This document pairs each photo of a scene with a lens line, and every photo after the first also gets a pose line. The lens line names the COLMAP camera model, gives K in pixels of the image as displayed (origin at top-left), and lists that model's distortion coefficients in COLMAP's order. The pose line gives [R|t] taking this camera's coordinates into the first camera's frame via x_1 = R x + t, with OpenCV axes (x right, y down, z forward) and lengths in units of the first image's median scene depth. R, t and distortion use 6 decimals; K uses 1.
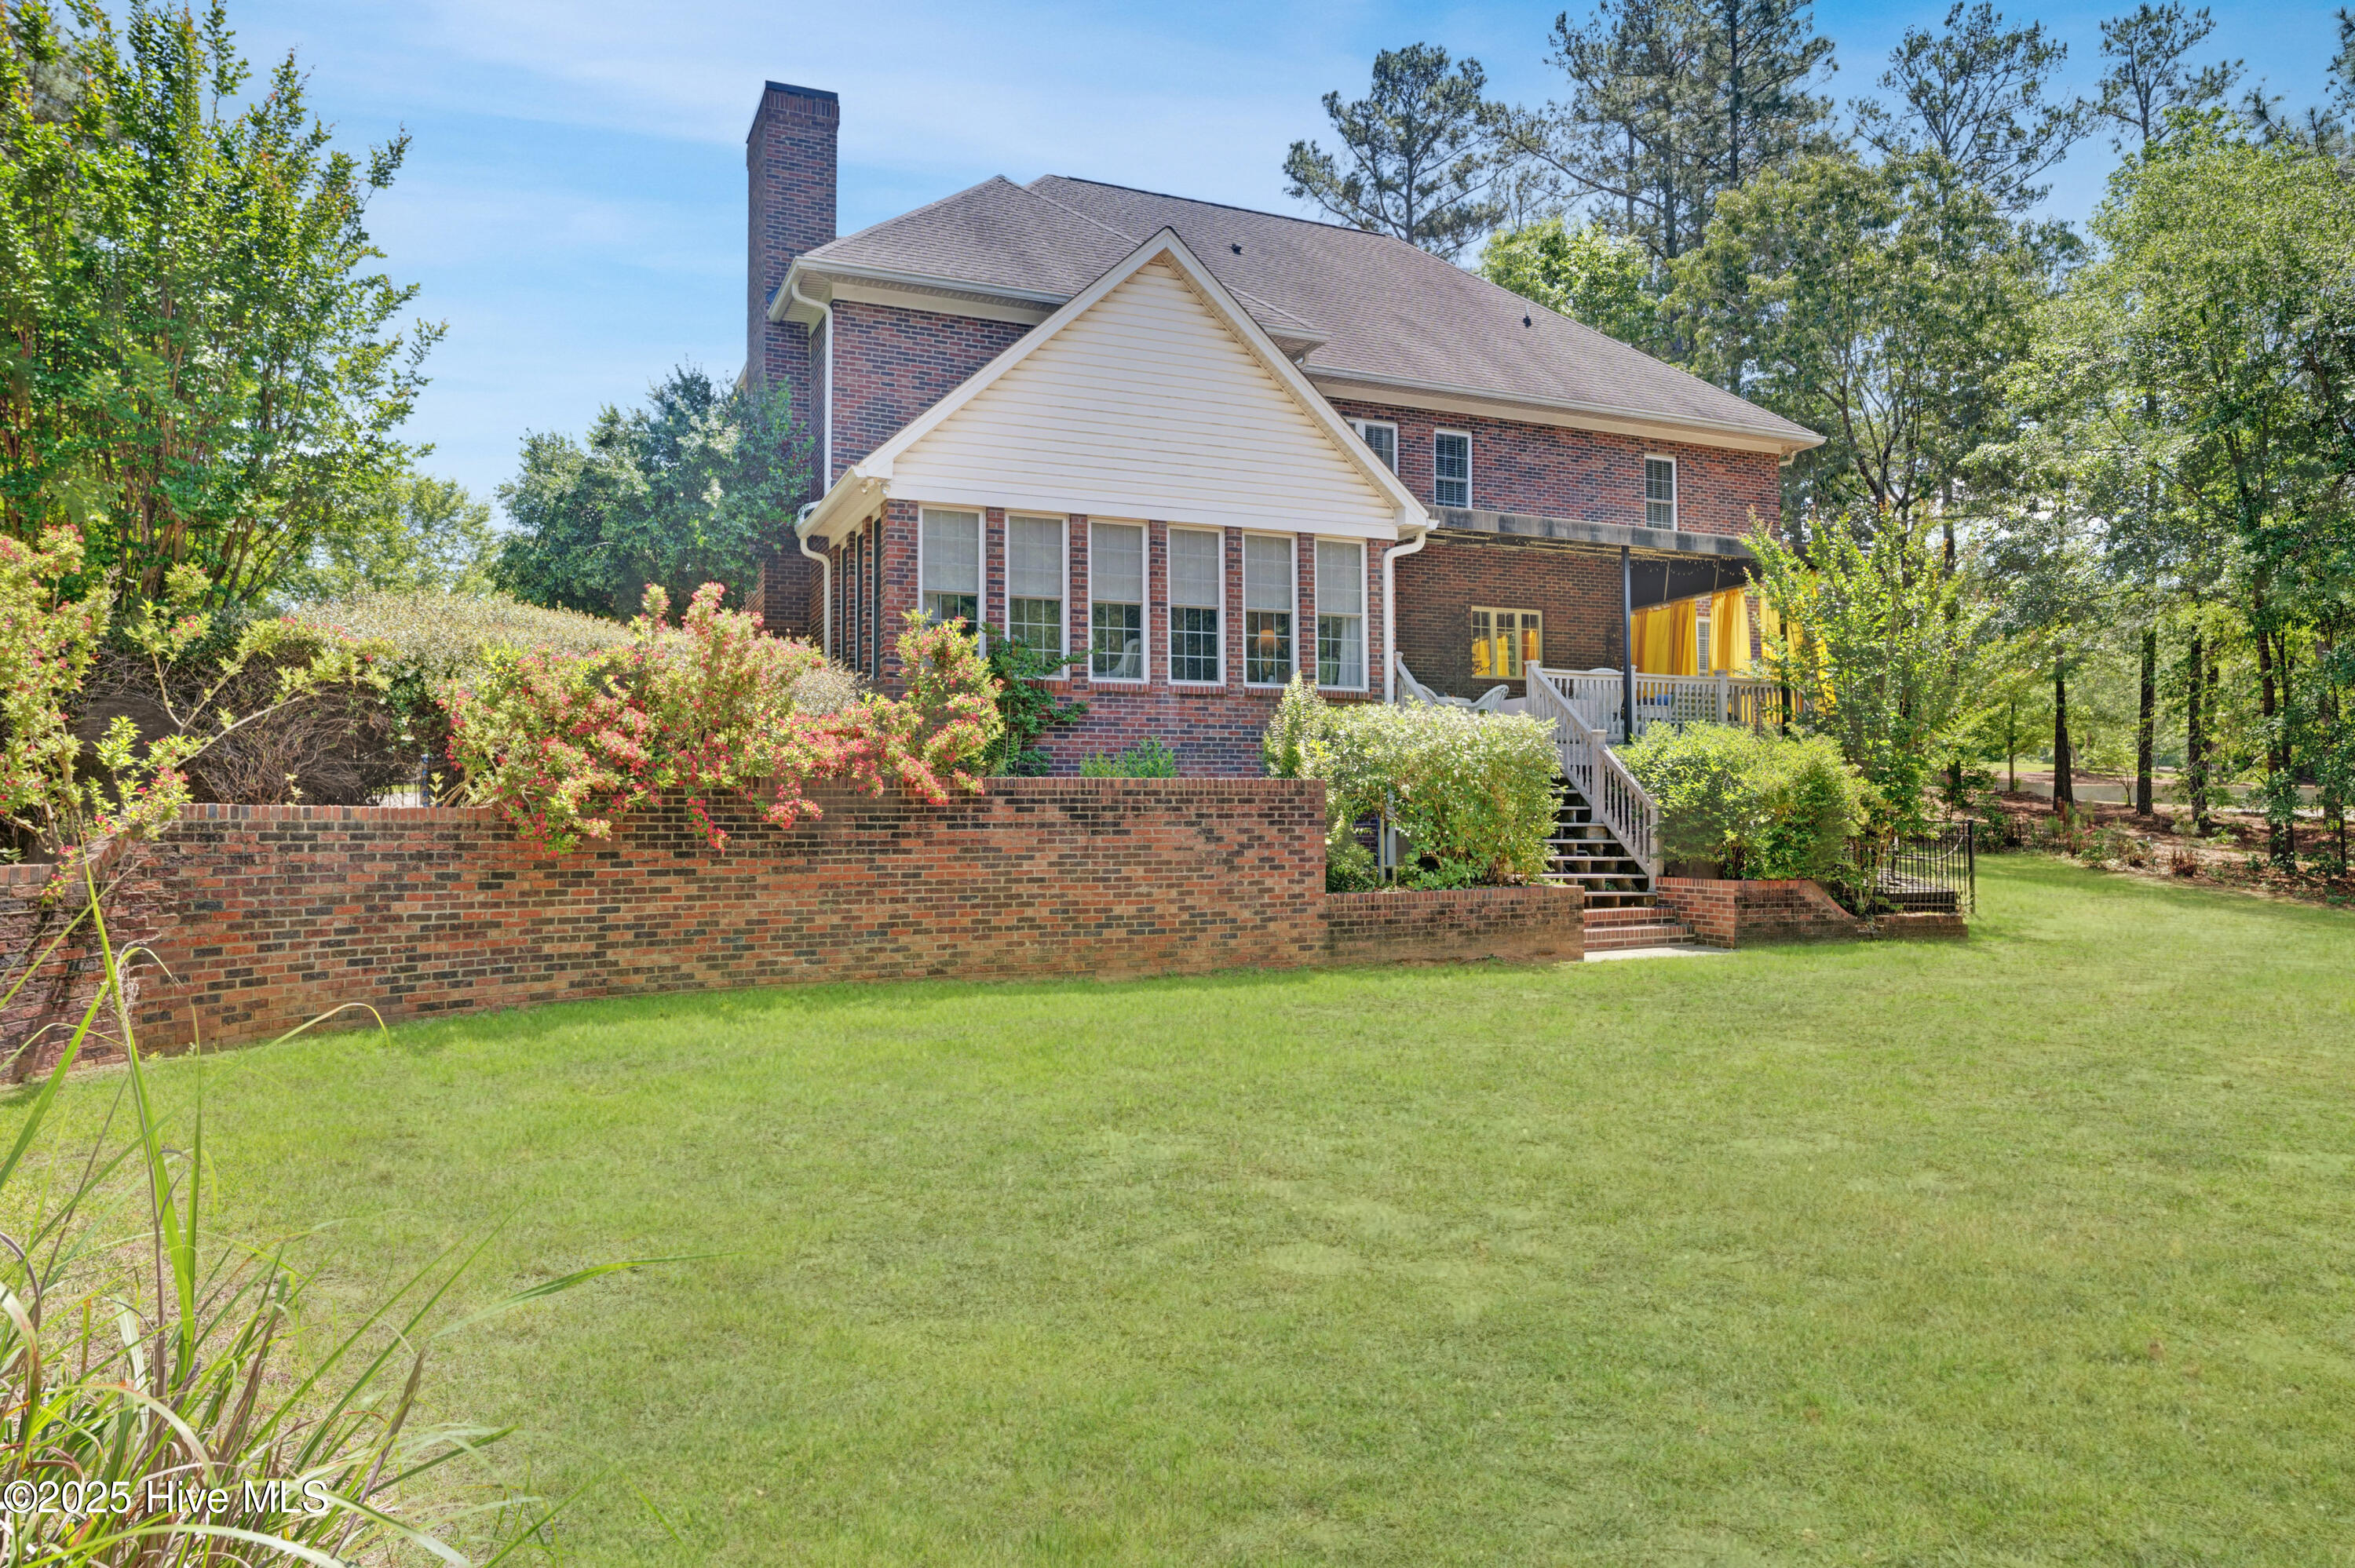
lens RADIAL K [[1444.4, 0, 1186.9], [0, 1444.4, 789.6], [0, 0, 1]] dist [0.021217, 0.006725]
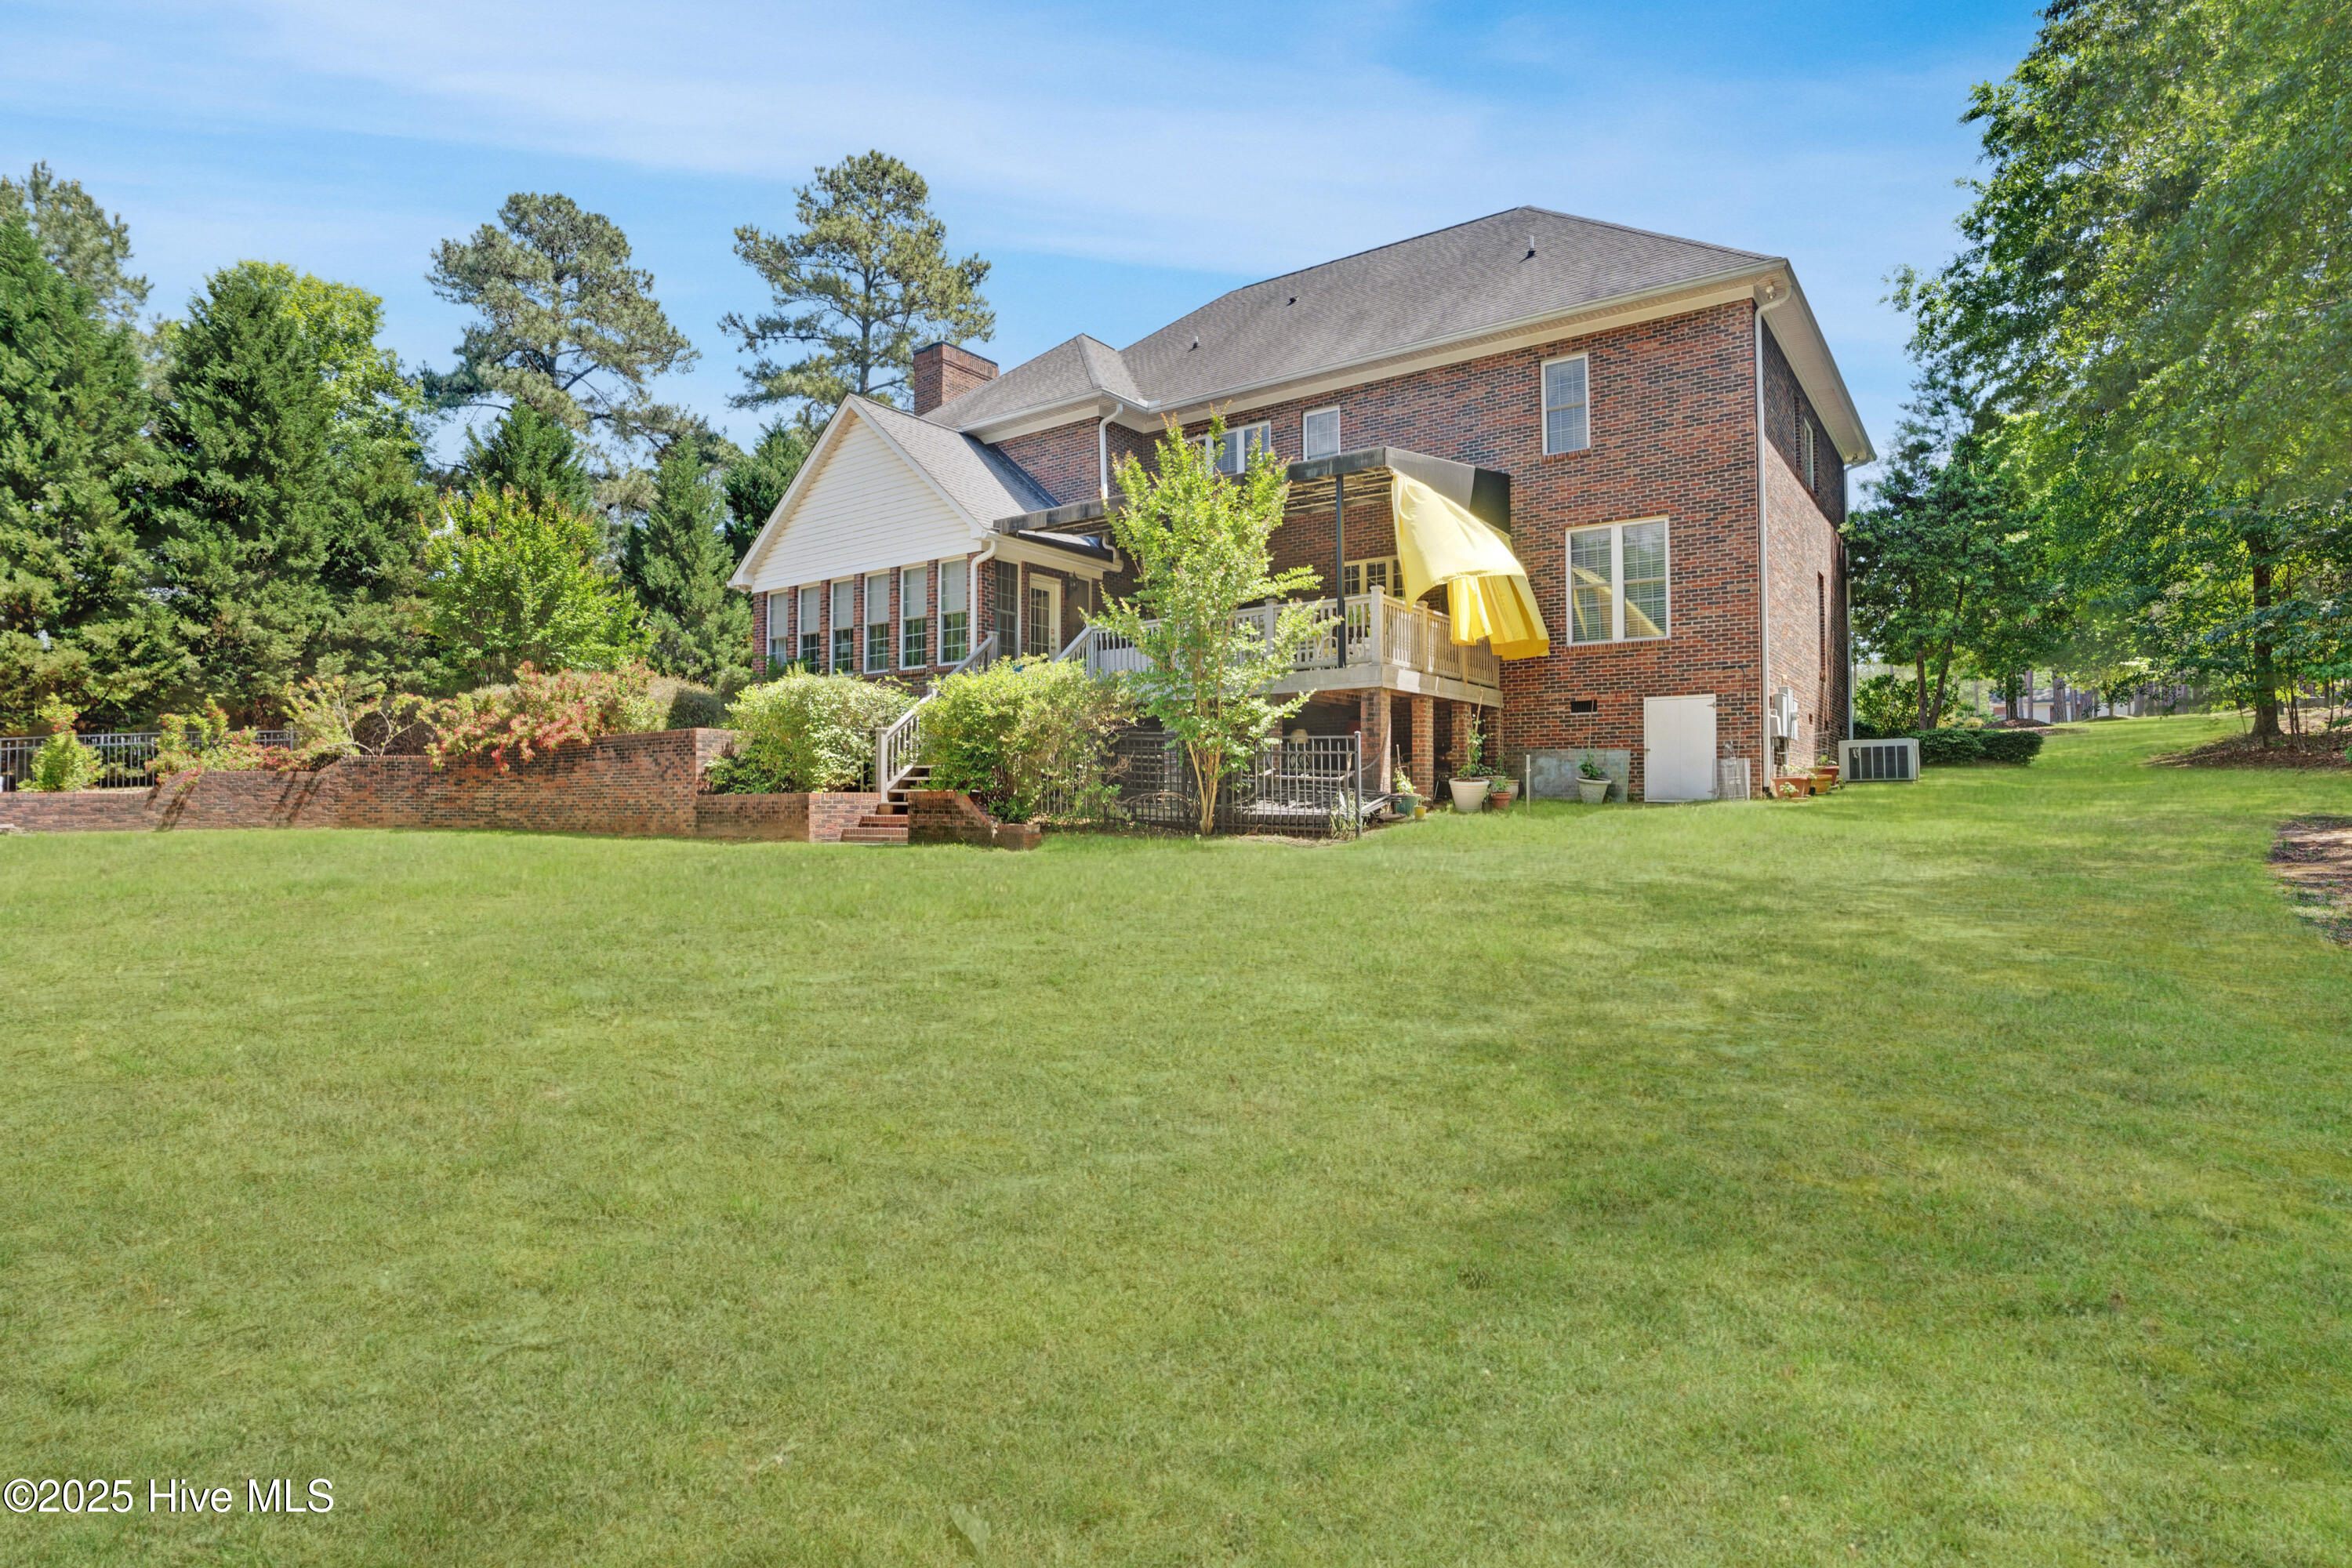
lens RADIAL K [[1139.8, 0, 1180.3], [0, 1139.8, 781.6], [0, 0, 1]] dist [-0.006165, -0.000215]
pose [[0.525284, -0.013839, -0.850815, 1.179885], [0.019715, 0.999797, -0.004091, 0.055637], [0.850699, -0.014625, 0.525450, 0.593532]]
